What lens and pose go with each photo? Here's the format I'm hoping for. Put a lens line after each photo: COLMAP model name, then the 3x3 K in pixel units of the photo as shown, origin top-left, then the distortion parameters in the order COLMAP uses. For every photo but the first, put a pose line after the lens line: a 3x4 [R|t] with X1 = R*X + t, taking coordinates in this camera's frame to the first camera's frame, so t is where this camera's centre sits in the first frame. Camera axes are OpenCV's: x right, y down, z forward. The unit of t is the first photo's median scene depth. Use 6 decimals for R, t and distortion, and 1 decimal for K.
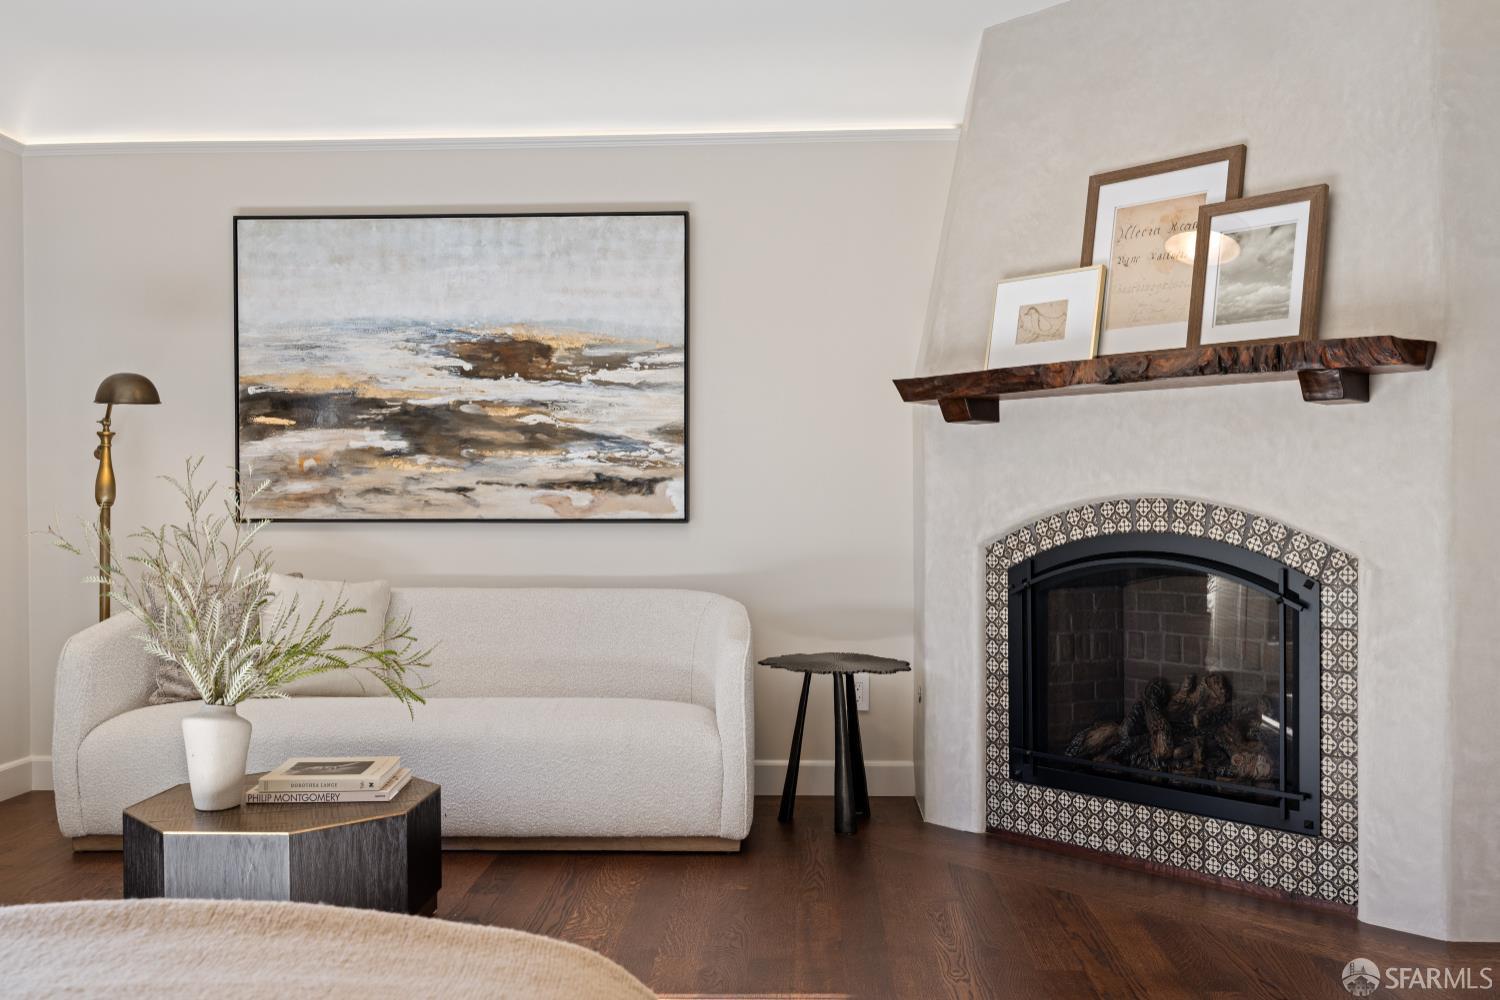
lens RADIAL K [[1329.0, 0, 735.5], [0, 1329.0, 520.6], [0, 0, 1]] dist [-0.008231, 0.023102]
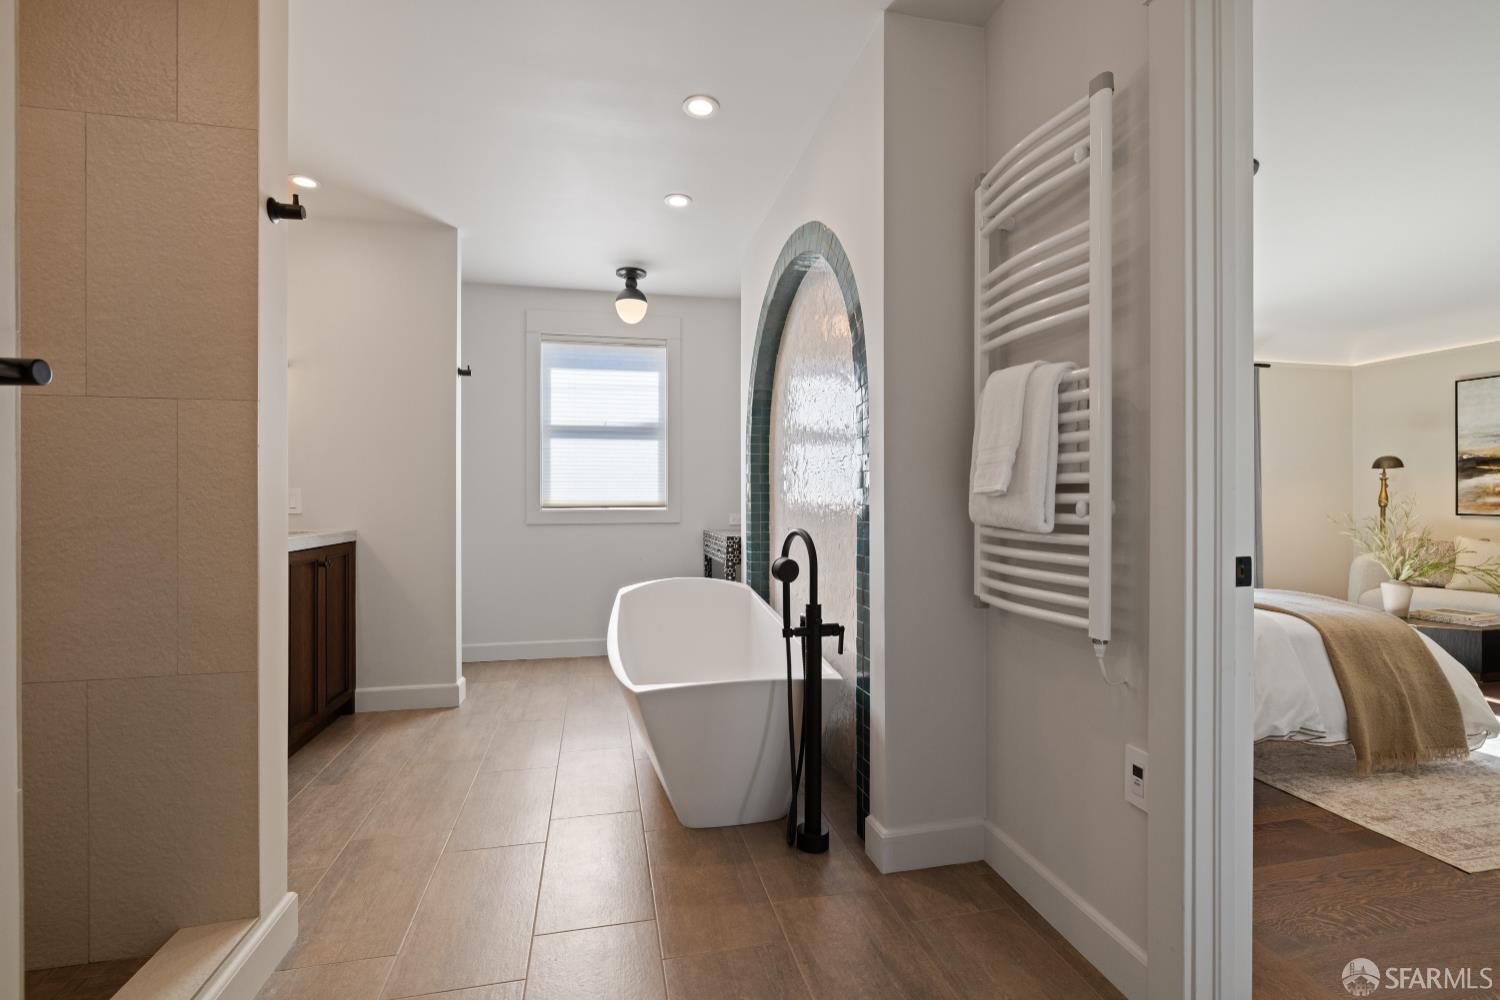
lens RADIAL K [[673.3, 0, 743.6], [0, 673.3, 495.0], [0, 0, 1]] dist [-0.005826, 0.001867]
pose [[0.259584, 0.001375, -0.965720, 0.468227], [-0.016898, 0.999852, -0.003118, -0.010408], [0.965573, 0.017128, 0.259569, -0.534130]]
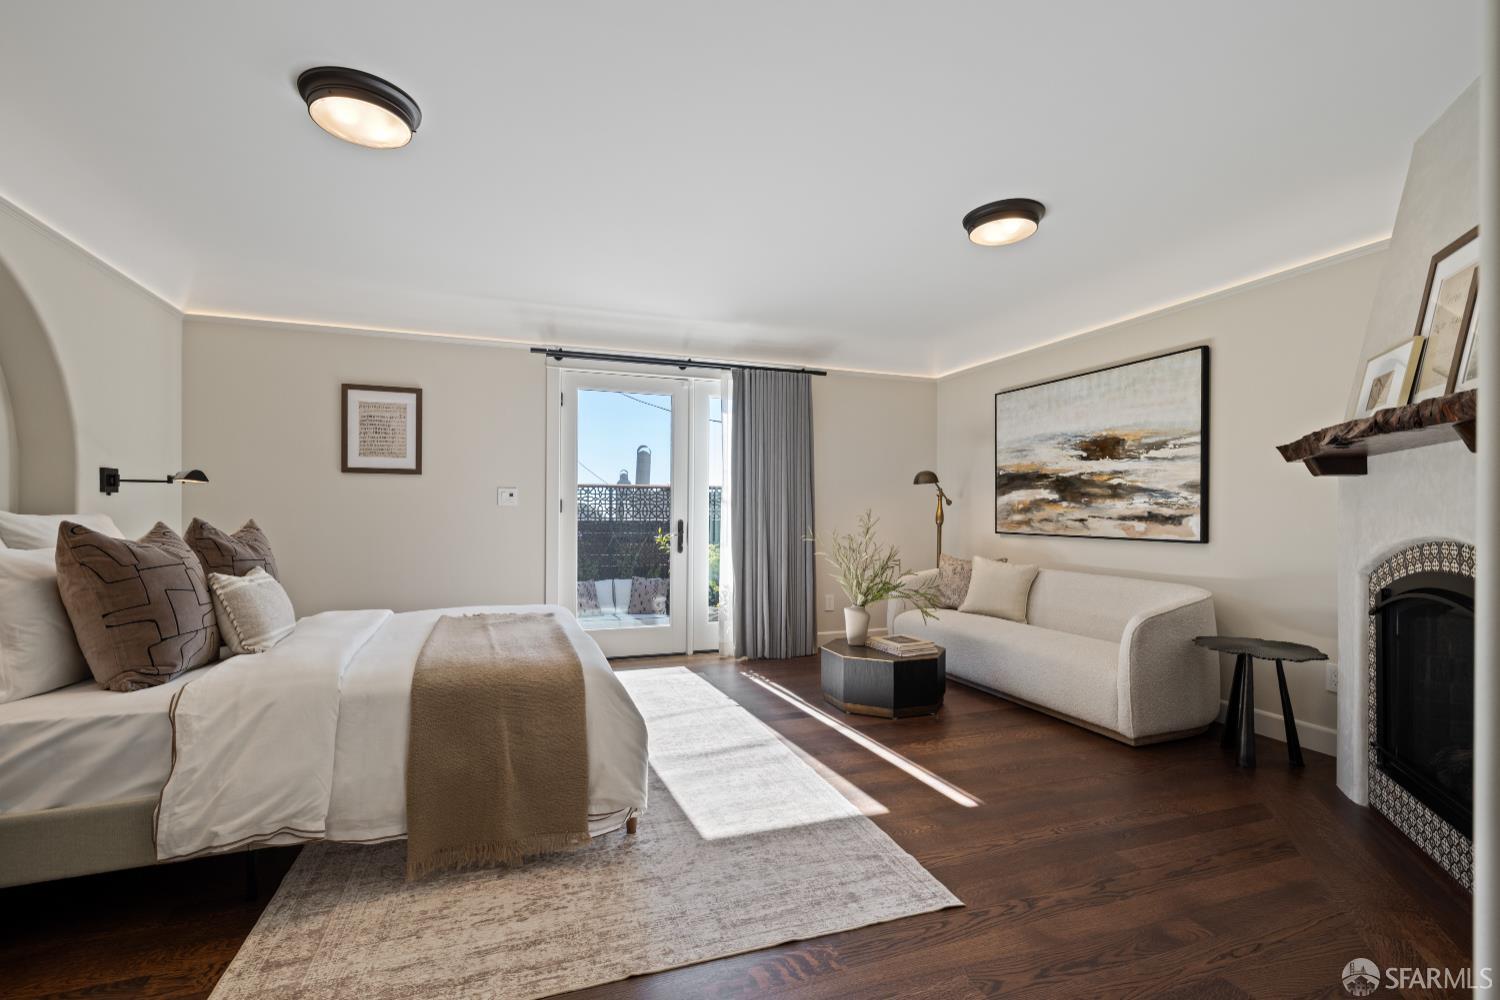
lens RADIAL K [[658.0, 0, 738.2], [0, 658.0, 516.2], [0, 0, 1]] dist [0.006217, -0.000940]
pose [[0.377225, 0.010148, -0.926066, 0.530593], [-0.020011, 0.999796, 0.002805, -0.024448], [0.925906, 0.017473, 0.377351, 0.222972]]
